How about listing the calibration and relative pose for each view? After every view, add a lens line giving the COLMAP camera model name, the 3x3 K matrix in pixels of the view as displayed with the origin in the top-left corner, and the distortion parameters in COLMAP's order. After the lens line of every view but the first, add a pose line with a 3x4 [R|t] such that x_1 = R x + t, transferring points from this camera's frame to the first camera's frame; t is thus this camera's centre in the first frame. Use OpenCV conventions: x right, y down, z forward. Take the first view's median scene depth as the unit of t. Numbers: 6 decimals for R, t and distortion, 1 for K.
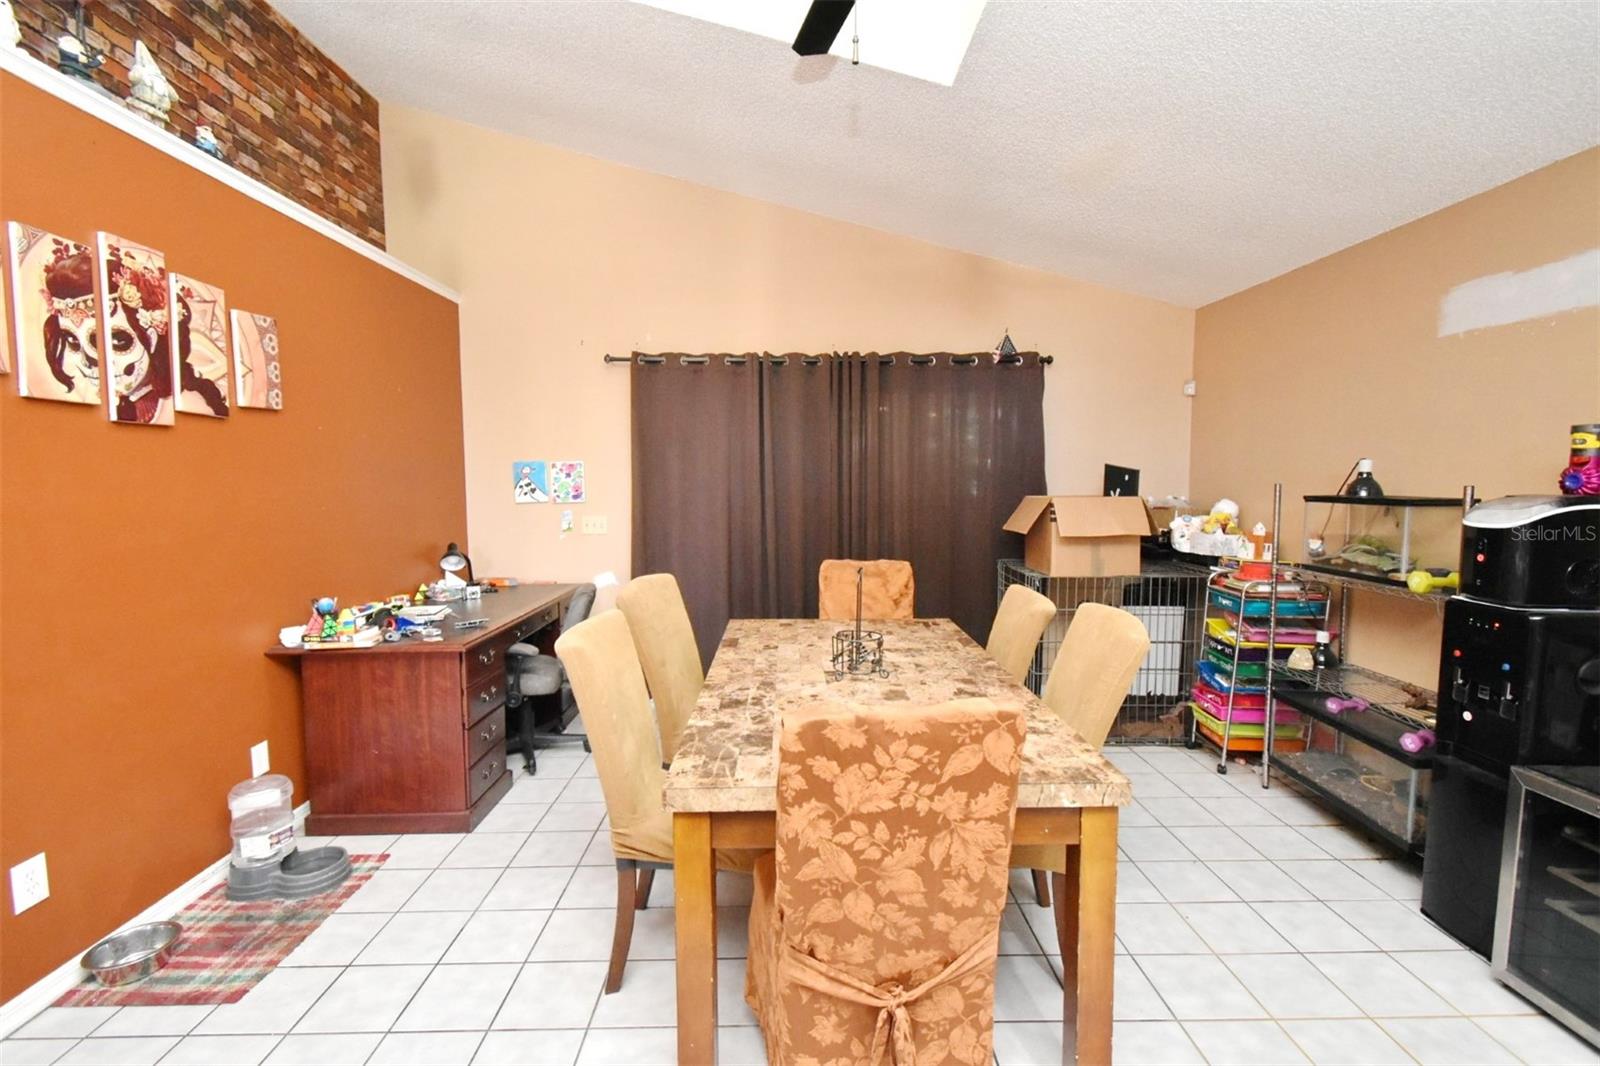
lens RADIAL K [[711.5, 0, 868.9], [0, 711.5, 525.0], [0, 0, 1]] dist [0.005787, -0.001709]
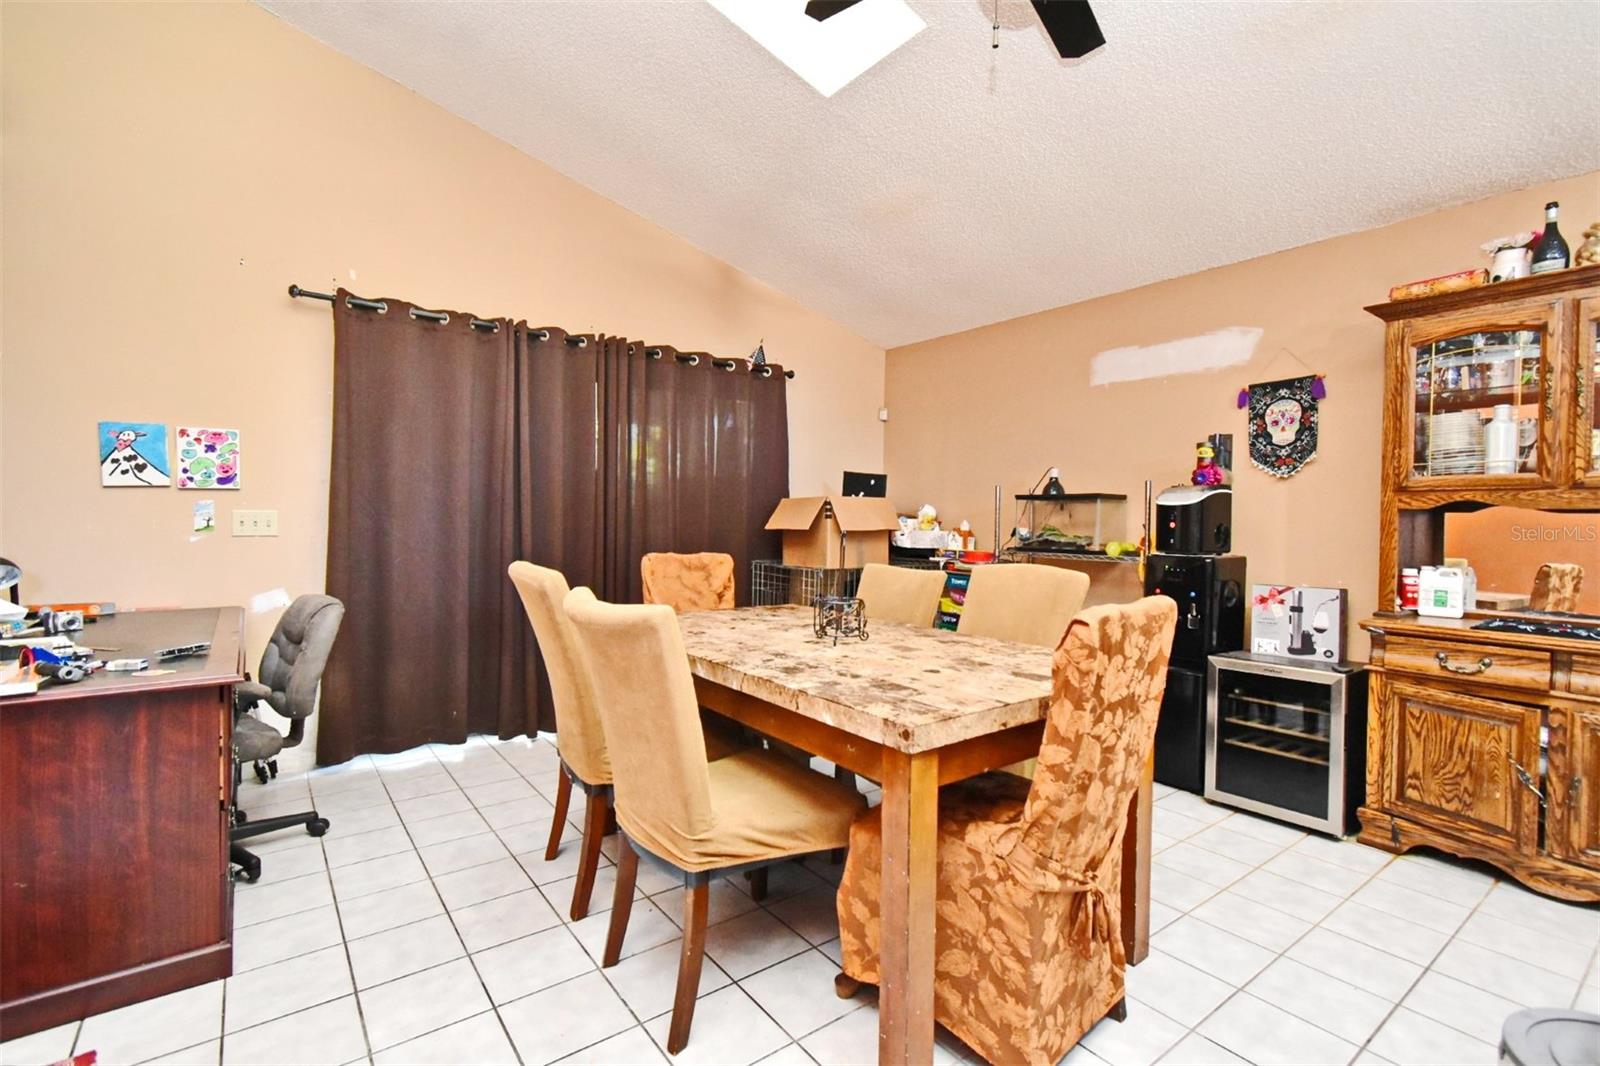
lens RADIAL K [[711.5, 0, 804.1], [0, 711.5, 534.7], [0, 0, 1]] dist [0.005787, -0.001709]
pose [[0.814648, 0.001917, 0.579953, -0.427923], [0.029575, 0.998556, -0.044845, 0.072255], [-0.579202, 0.053685, 0.813415, 0.144955]]
